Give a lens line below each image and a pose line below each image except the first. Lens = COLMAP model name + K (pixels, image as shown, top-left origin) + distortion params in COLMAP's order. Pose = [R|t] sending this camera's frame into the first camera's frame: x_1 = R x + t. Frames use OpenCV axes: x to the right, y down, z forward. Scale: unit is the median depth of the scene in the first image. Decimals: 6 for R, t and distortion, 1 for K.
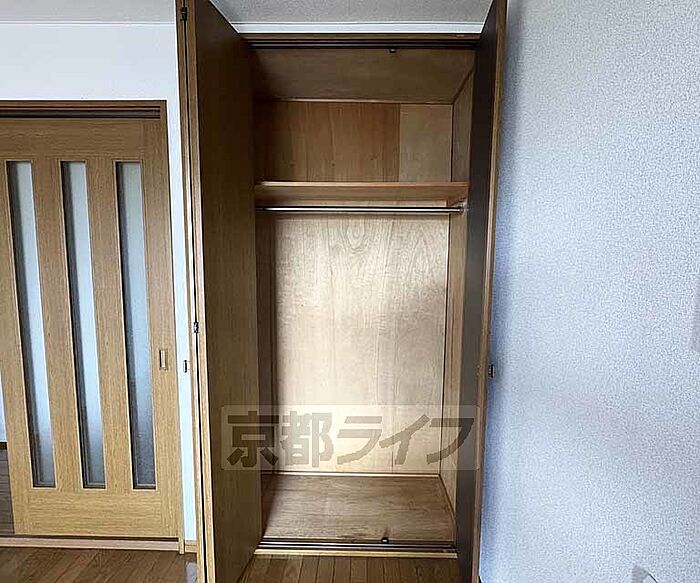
lens RADIAL K [[371.3, 0, 349.9], [0, 371.3, 295.1], [0, 0, 1]] dist [0.001060, 0.000394]
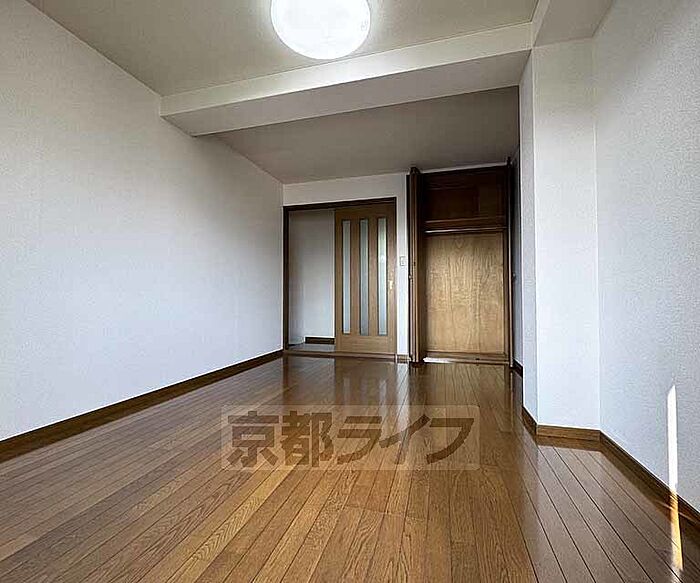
lens RADIAL K [[320.5, 0, 351.3], [0, 320.5, 289.9], [0, 0, 1]] dist [-0.001052, -0.000027]
pose [[0.967100, -0.013884, -0.254018, -0.145360], [-0.010377, 0.995526, -0.093919, 0.354497], [0.254186, 0.093465, 0.962629, -1.133288]]
